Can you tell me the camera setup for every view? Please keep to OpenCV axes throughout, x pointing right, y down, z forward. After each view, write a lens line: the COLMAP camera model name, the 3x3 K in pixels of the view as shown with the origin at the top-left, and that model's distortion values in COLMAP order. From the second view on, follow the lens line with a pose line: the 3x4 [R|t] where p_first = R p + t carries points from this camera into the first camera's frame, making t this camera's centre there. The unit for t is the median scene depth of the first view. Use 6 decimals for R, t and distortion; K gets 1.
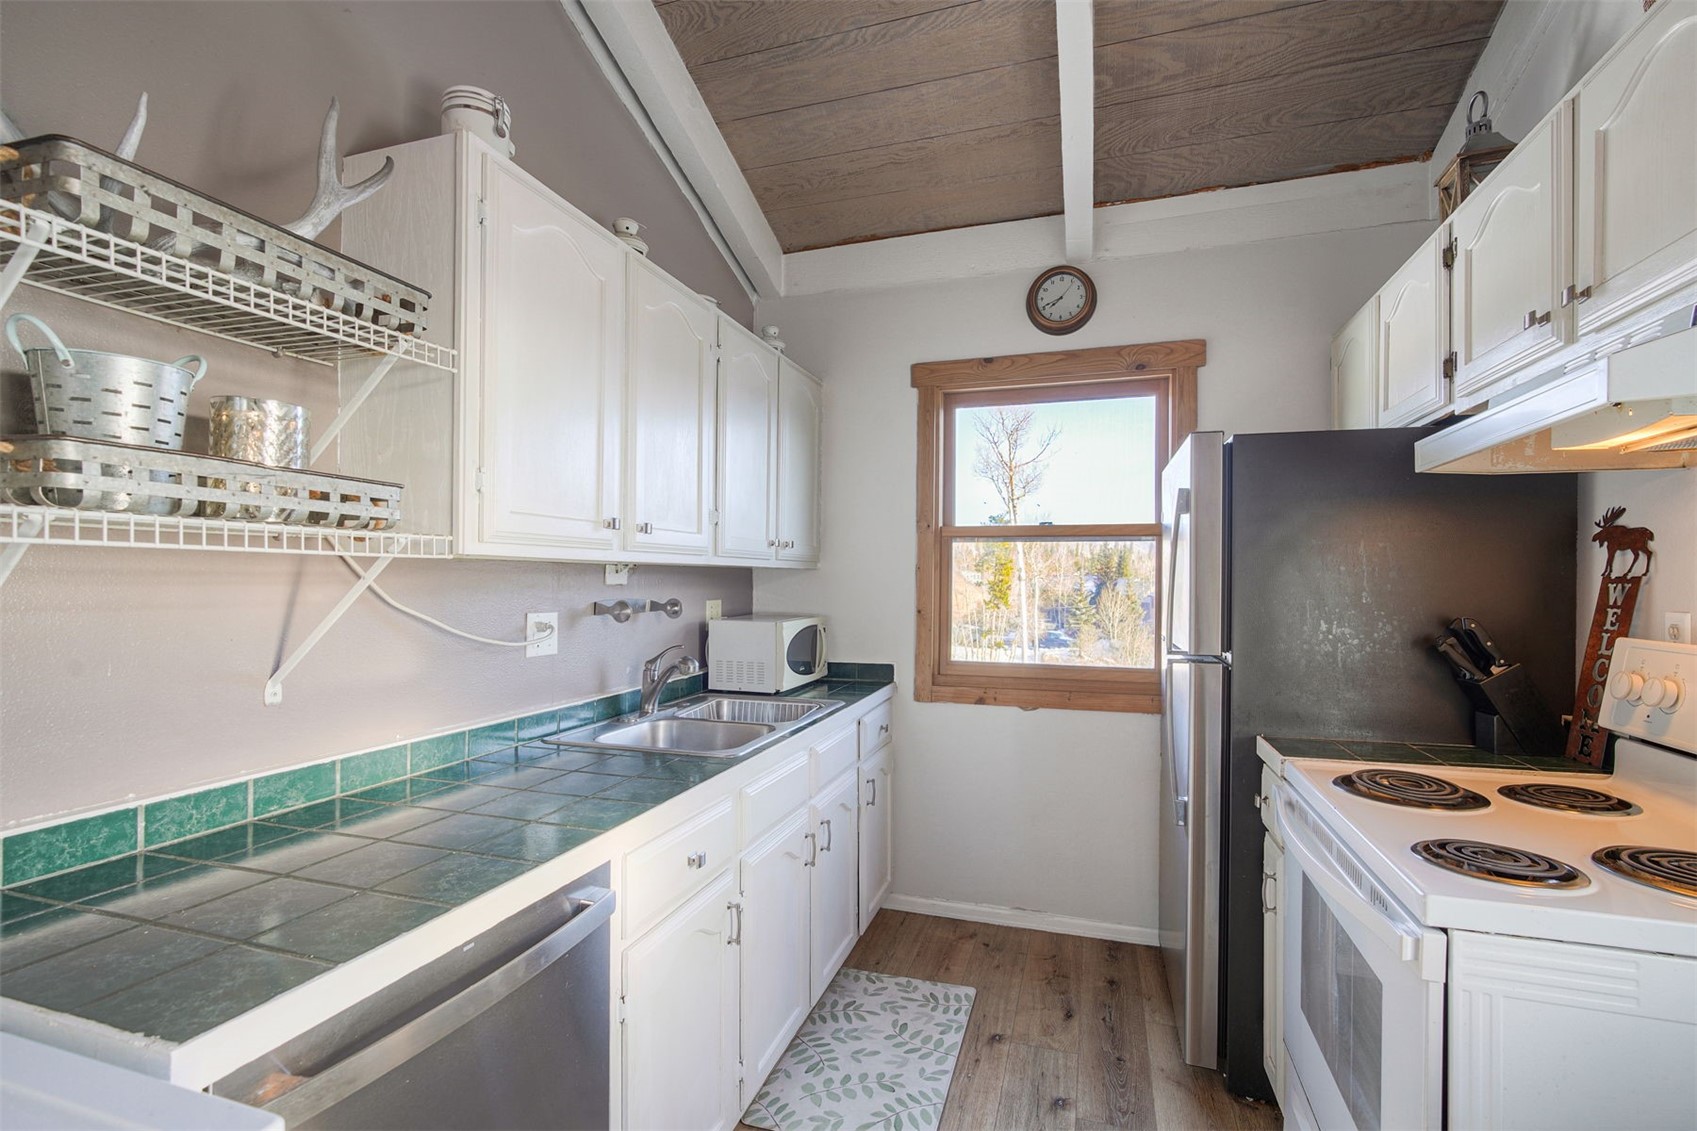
lens RADIAL K [[763.9, 0, 851.1], [0, 763.9, 579.5], [0, 0, 1]] dist [-0.011130, 0.004357]
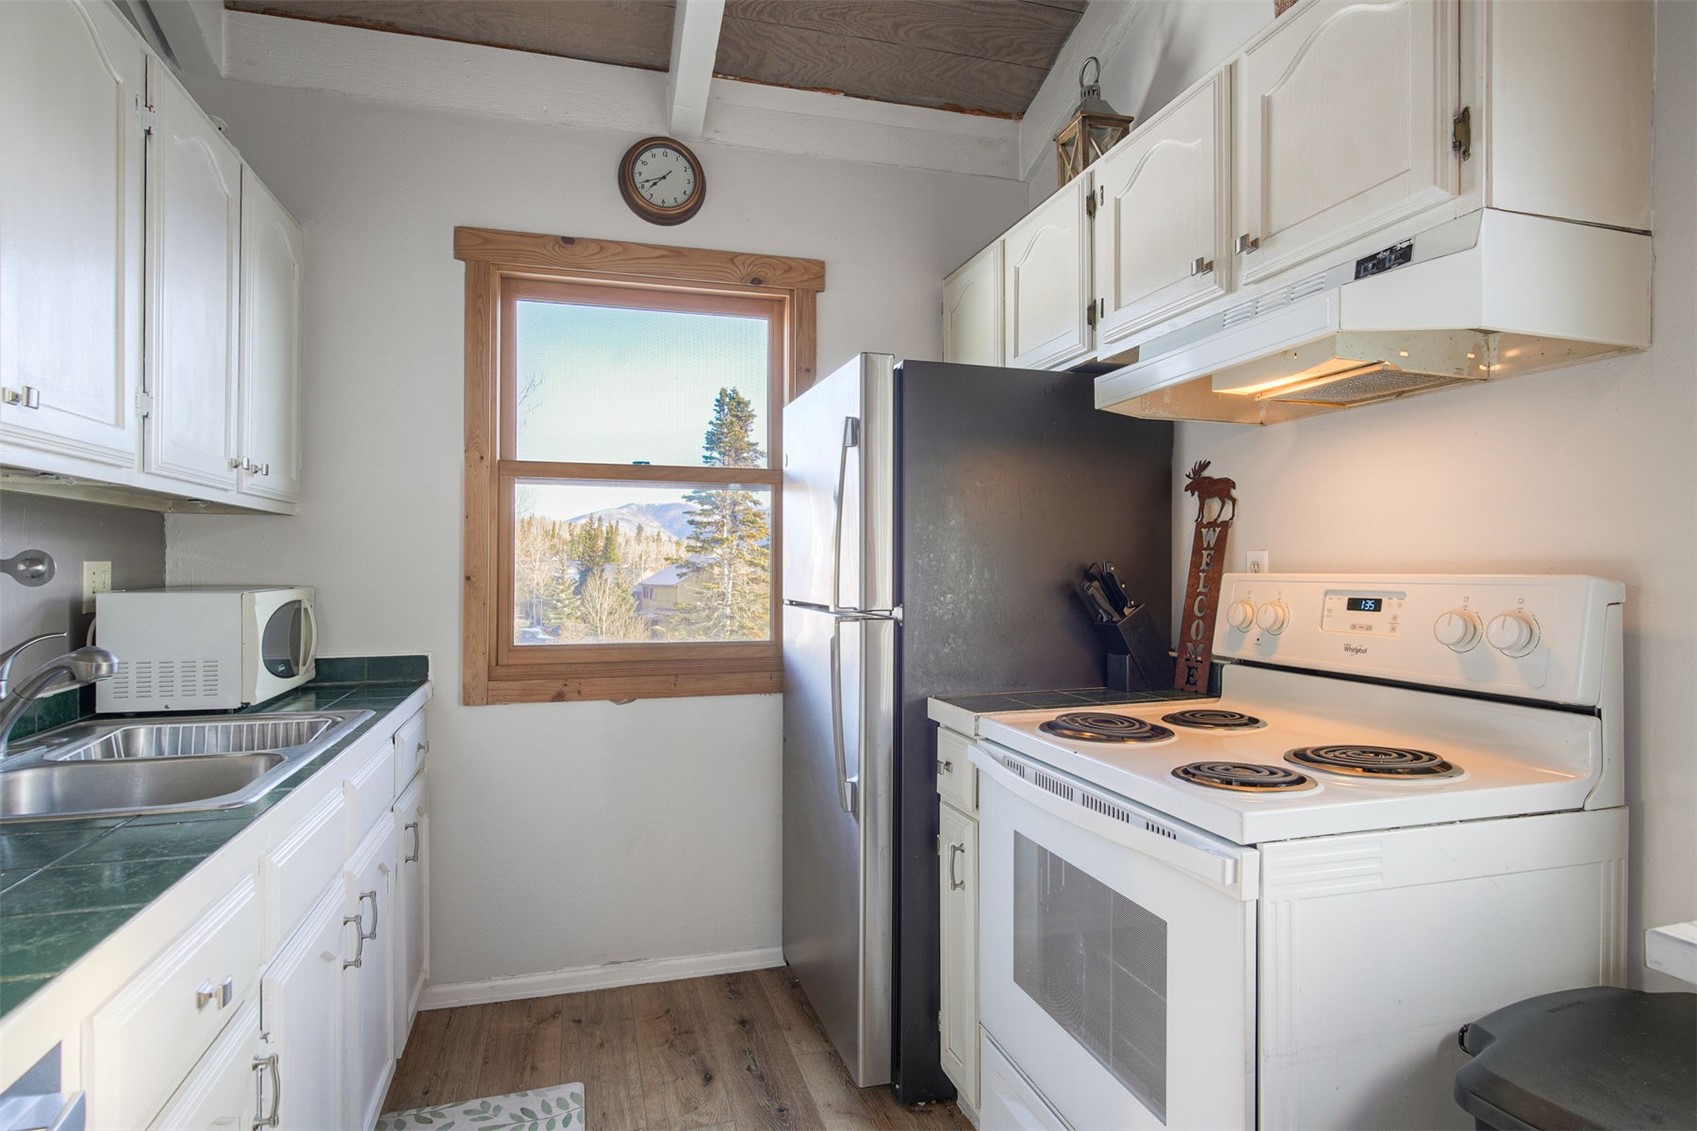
lens RADIAL K [[917.6, 0, 851.1], [0, 917.6, 568.8], [0, 0, 1]] dist [-0.006412, 0.004380]
pose [[0.824772, -0.004652, 0.565446, -0.132320], [0.003037, 0.999988, 0.003797, 0.042046], [-0.565457, -0.001414, 0.824776, 0.136104]]
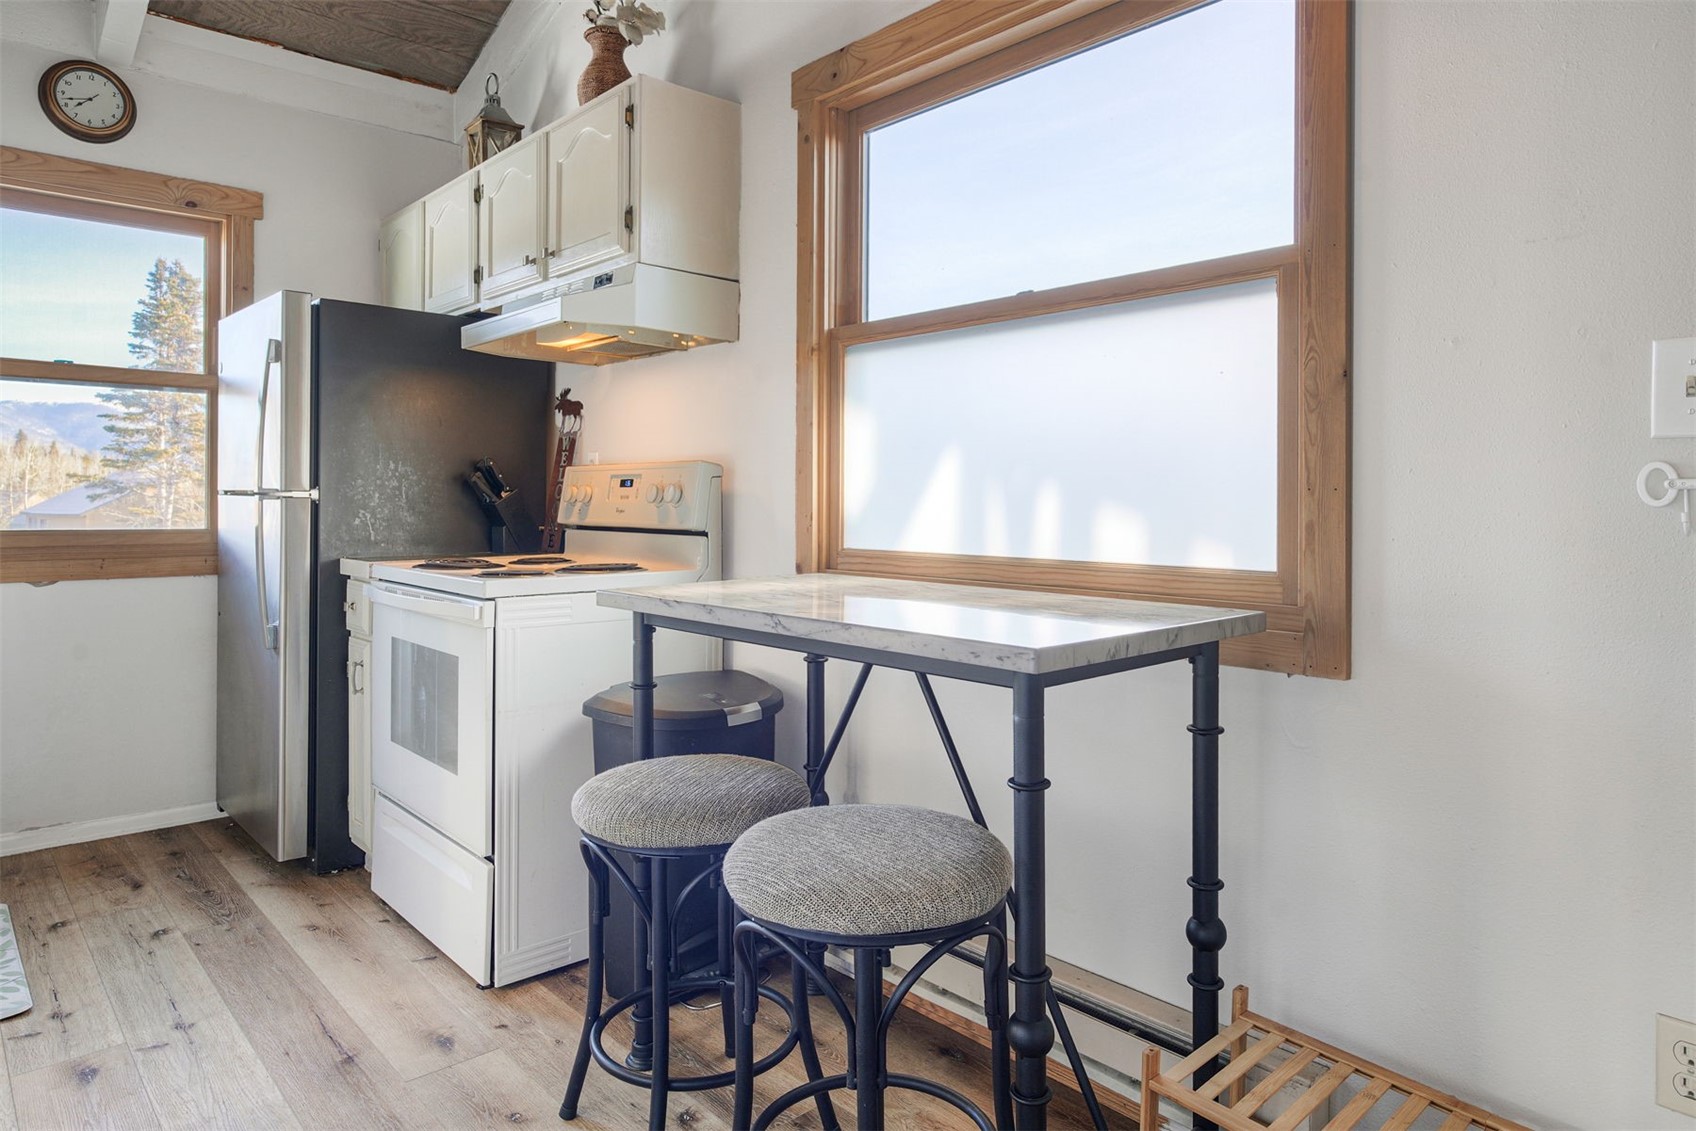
lens RADIAL K [[1028.9, 0, 847.1], [0, 1028.9, 504.9], [0, 0, 1]] dist [-0.006114, 0.006524]
pose [[0.496117, -0.006270, 0.868233, -0.392087], [-0.005815, 0.999928, 0.010544, 0.087385], [-0.868236, -0.010280, 0.496045, -0.399860]]
